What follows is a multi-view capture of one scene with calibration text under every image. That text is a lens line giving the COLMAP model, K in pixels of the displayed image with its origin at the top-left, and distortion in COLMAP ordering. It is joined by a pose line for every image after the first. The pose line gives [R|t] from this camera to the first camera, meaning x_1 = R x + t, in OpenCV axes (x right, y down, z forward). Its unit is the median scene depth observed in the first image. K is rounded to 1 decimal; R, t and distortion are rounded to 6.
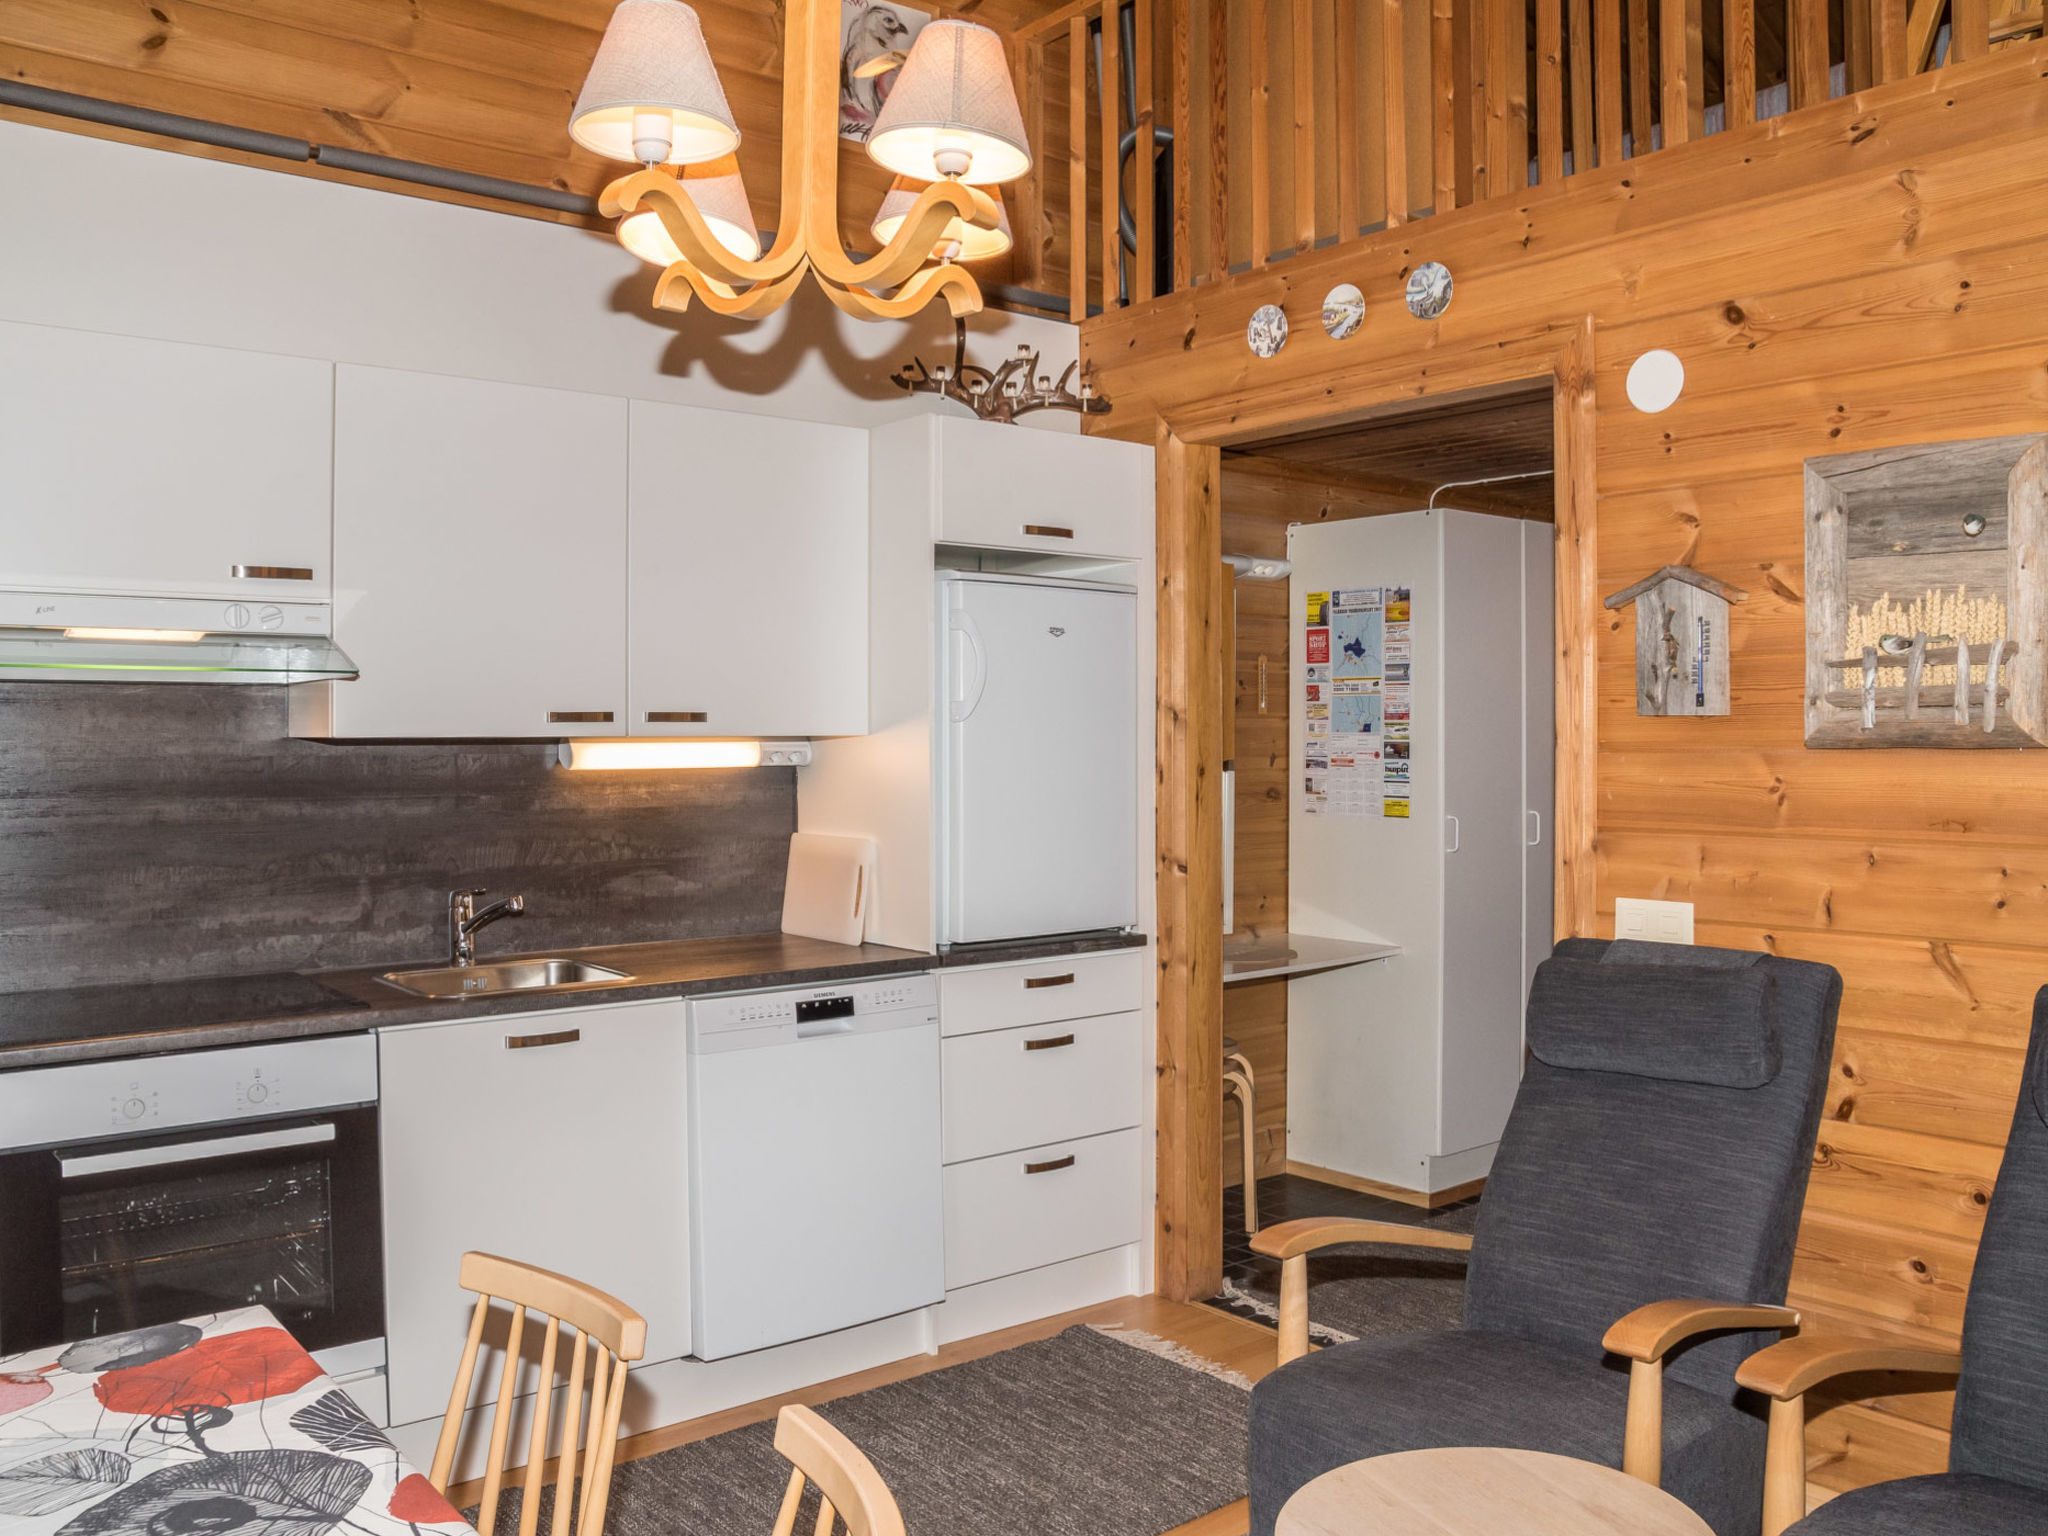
lens RADIAL K [[1648.2, 0, 1026.3], [0, 1648.2, 732.5], [0, 0, 1]] dist [-0.081593, 0.030045]
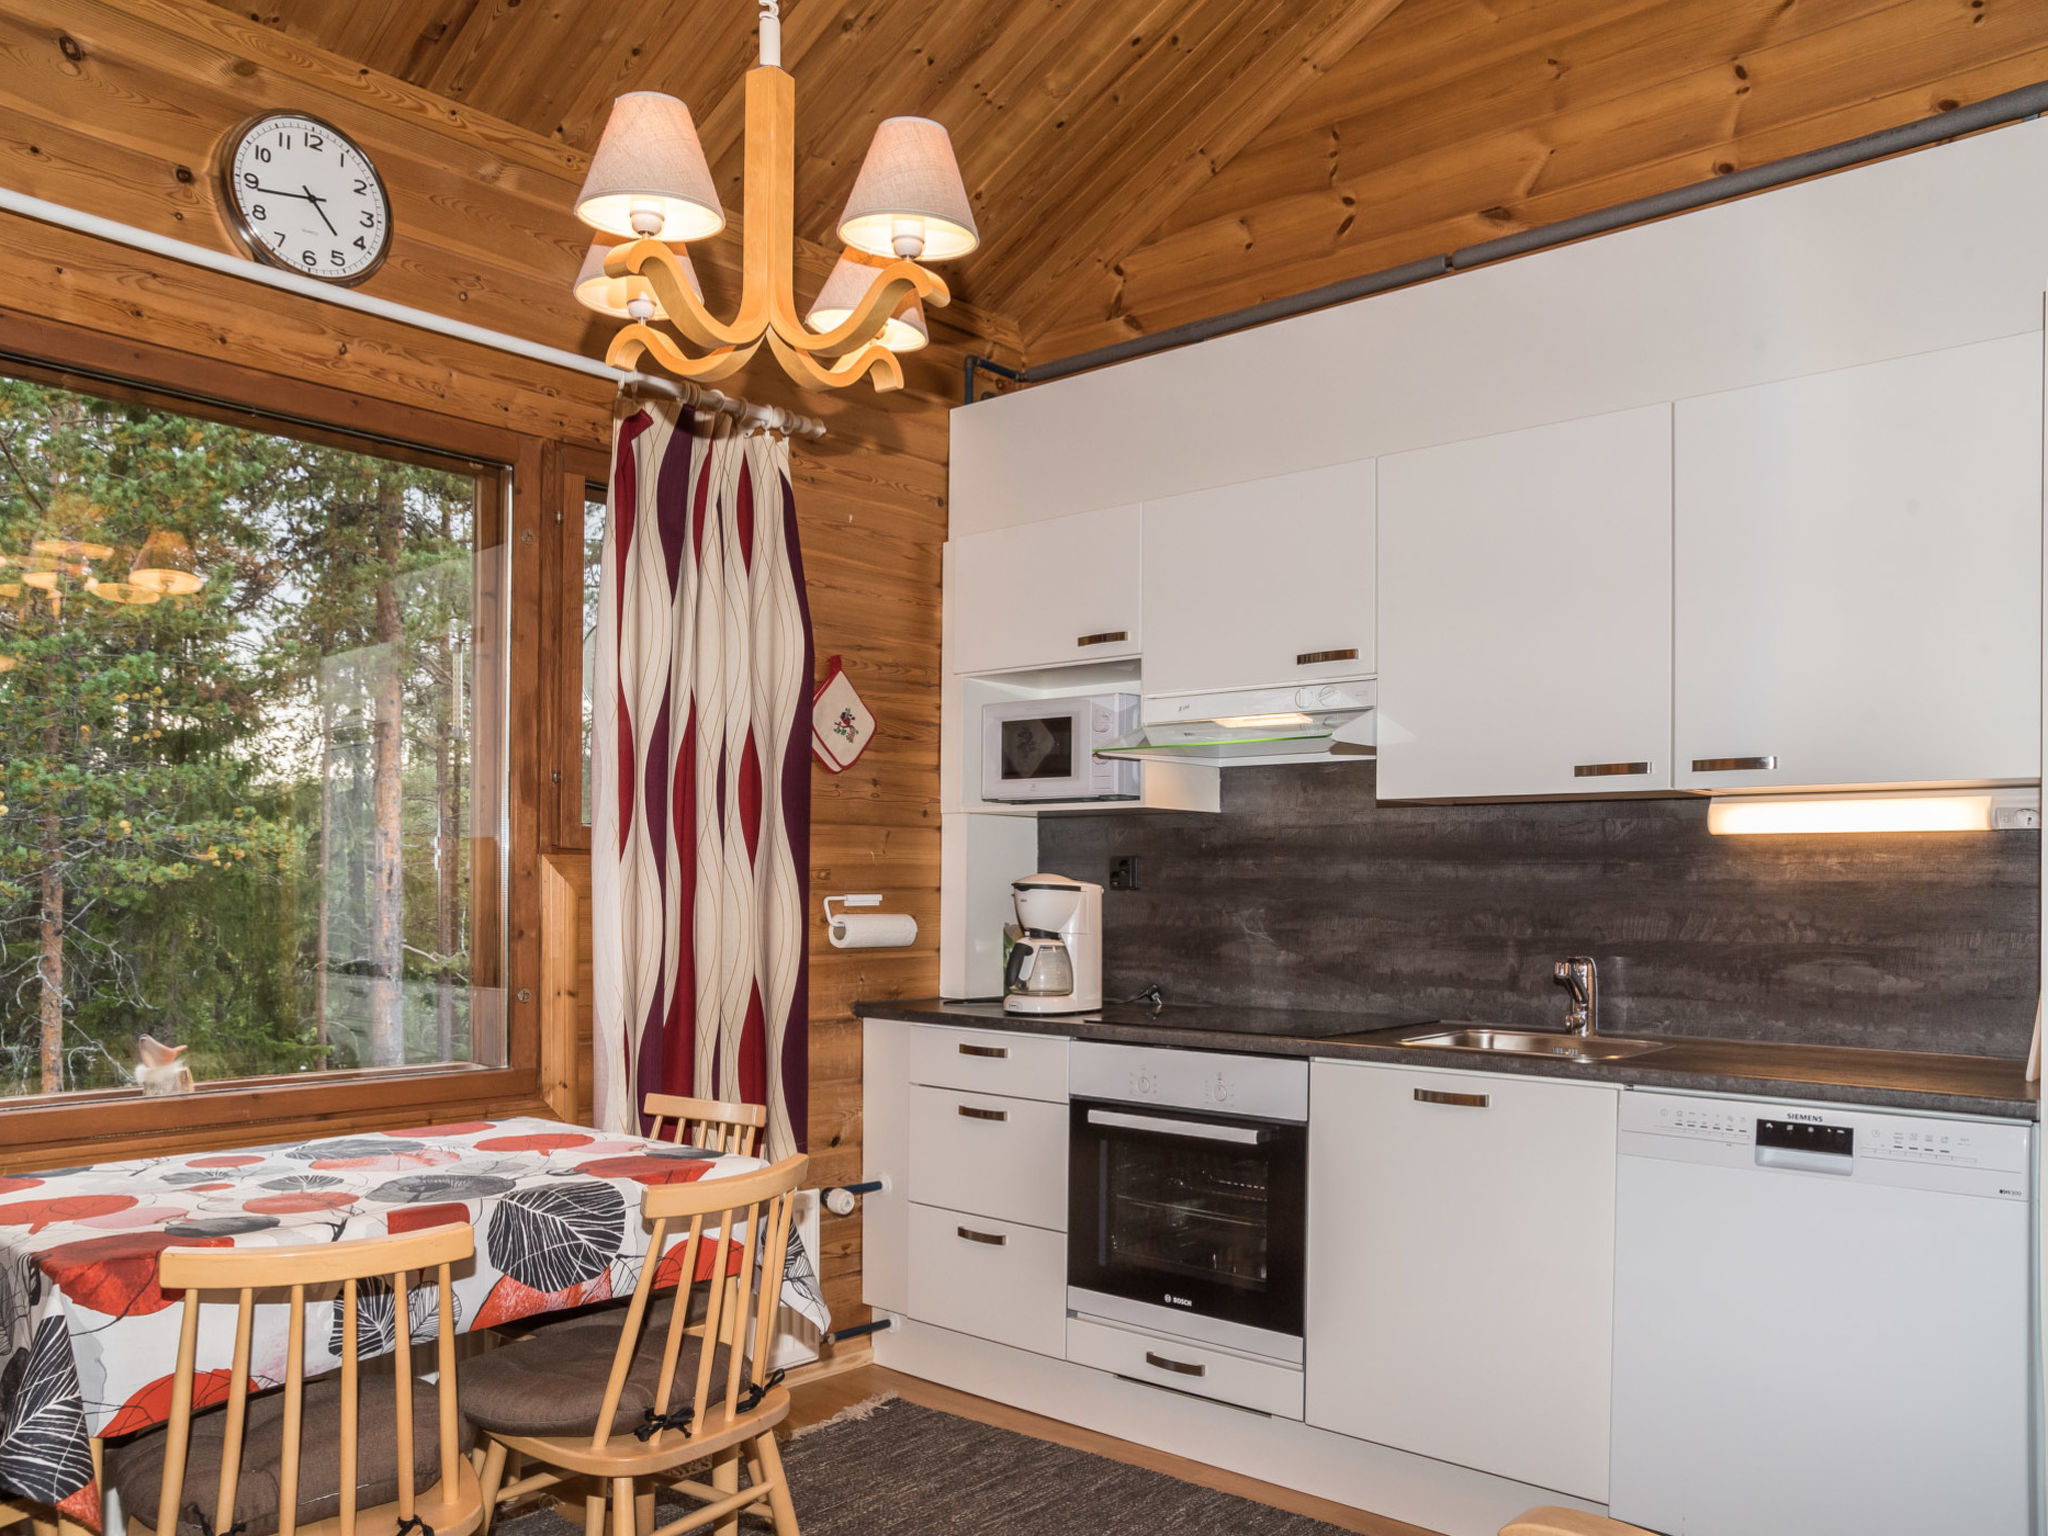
lens RADIAL K [[1580.8, 0, 1044.4], [0, 1580.8, 885.0], [0, 0, 1]] dist [-0.064720, 0.050933]
pose [[0.172033, 0.004903, -0.985079, 0.544821], [-0.004858, 0.999980, 0.004129, 0.053795], [0.985079, 0.004075, 0.172053, 0.555206]]
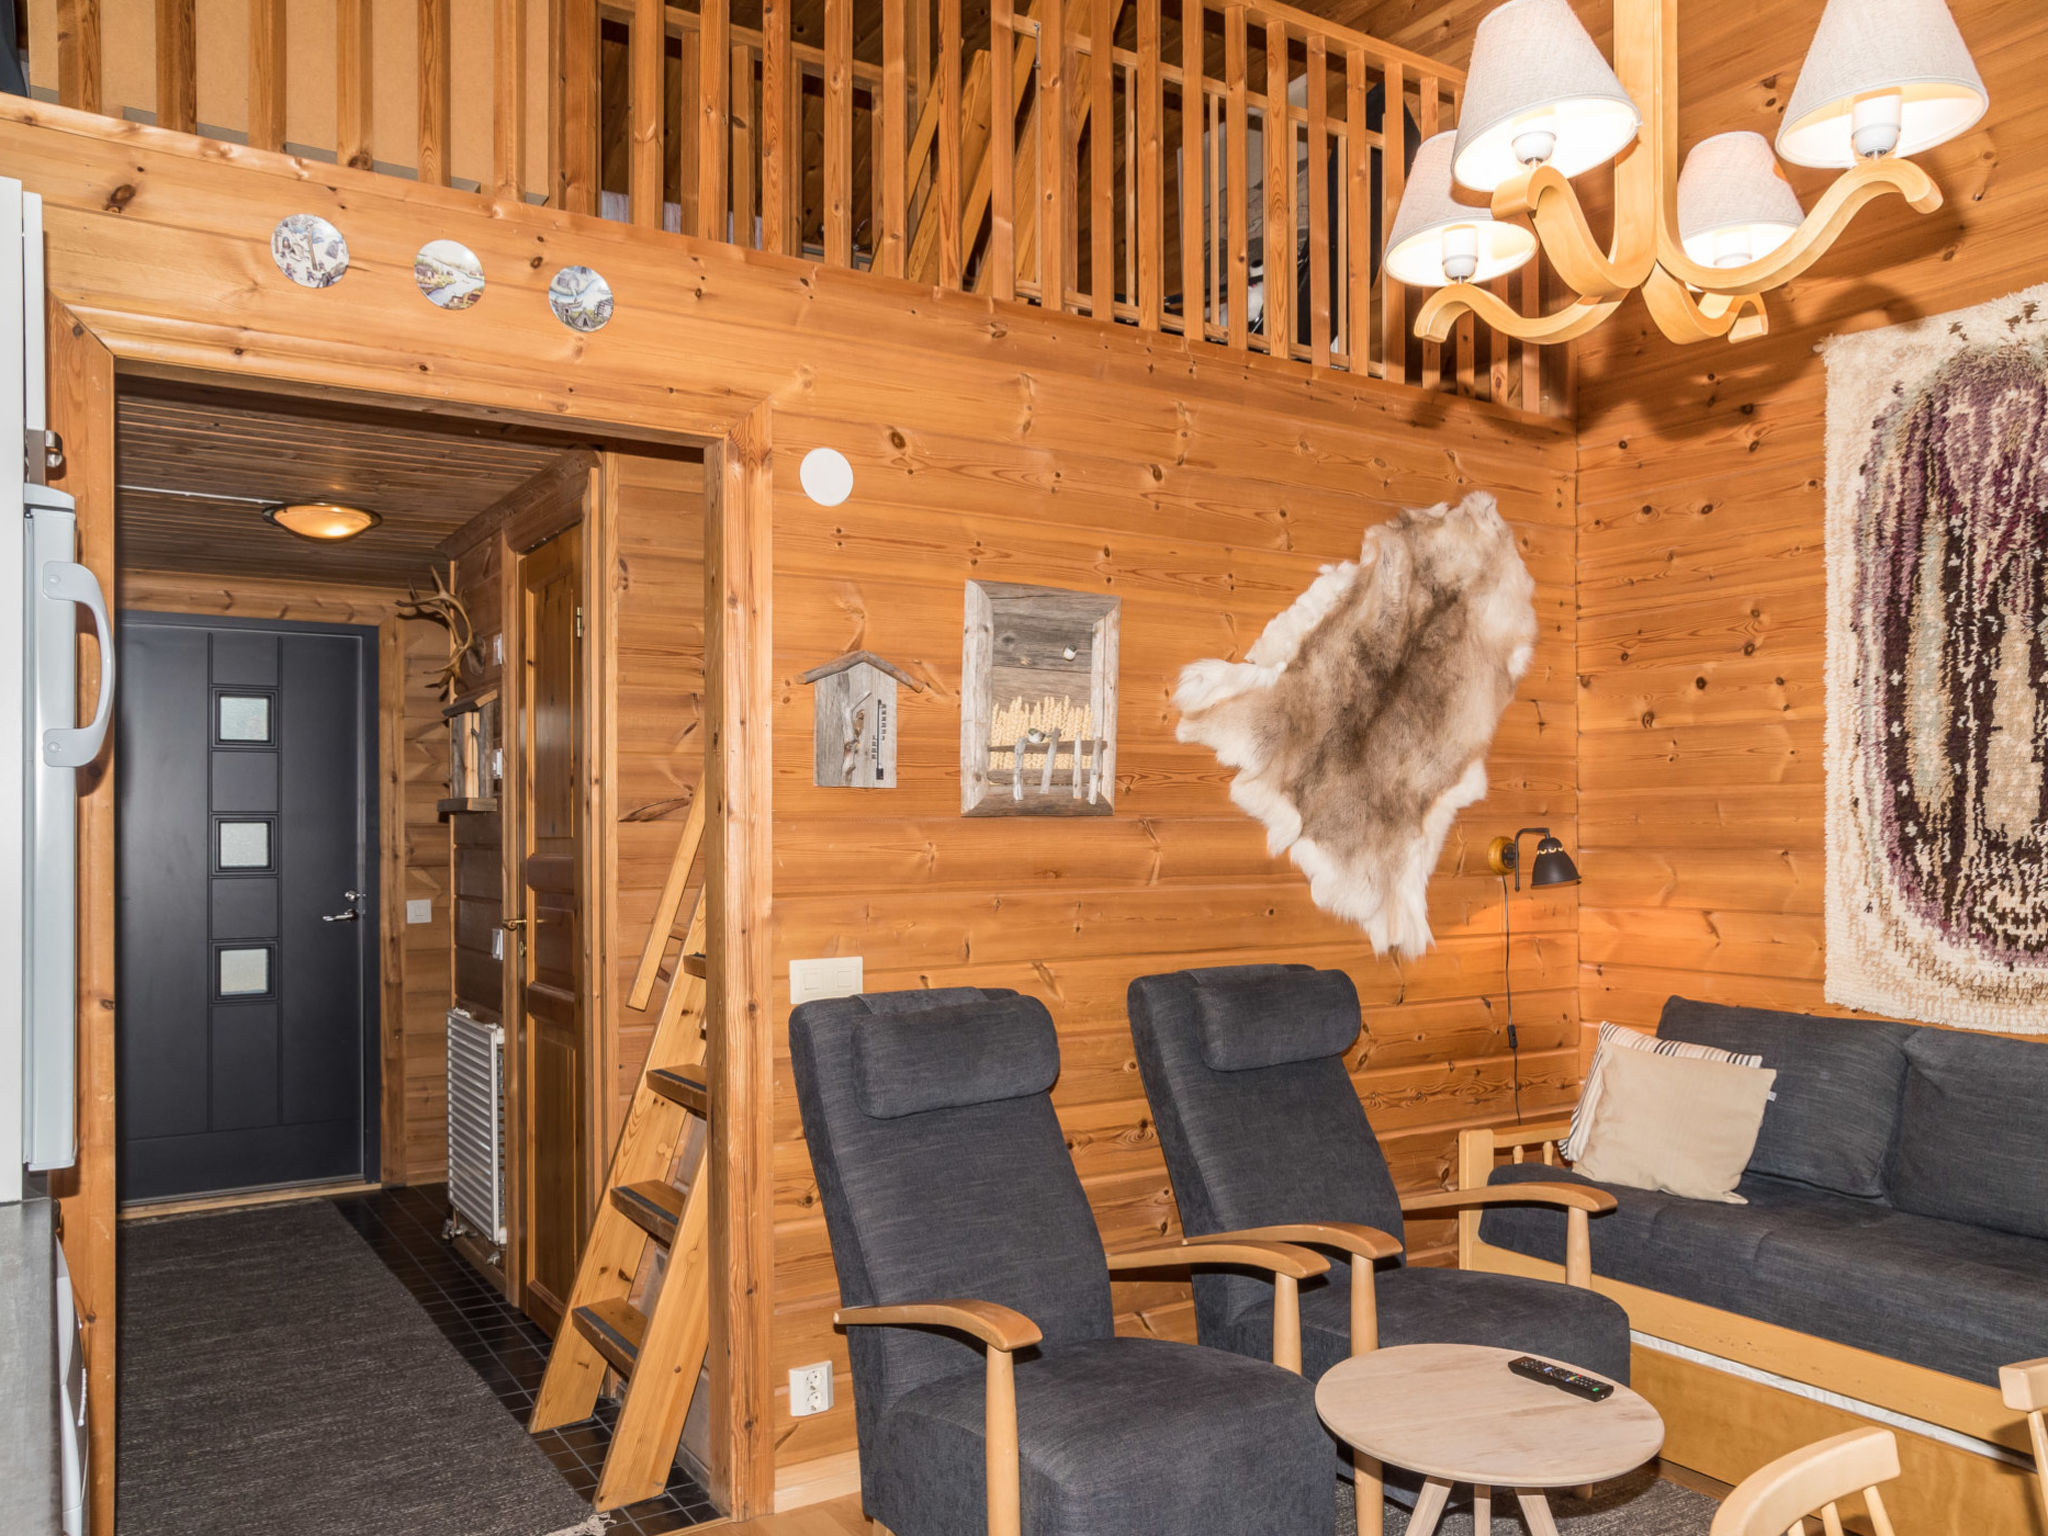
lens RADIAL K [[1580.8, 0, 990.0], [0, 1580.8, 823.8], [0, 0, 1]] dist [-0.064720, 0.050933]
pose [[0.128648, 0.004580, 0.991680, -0.585683], [0.000105, 0.999989, -0.004632, 0.017540], [-0.991690, 0.000700, 0.128646, 0.700433]]
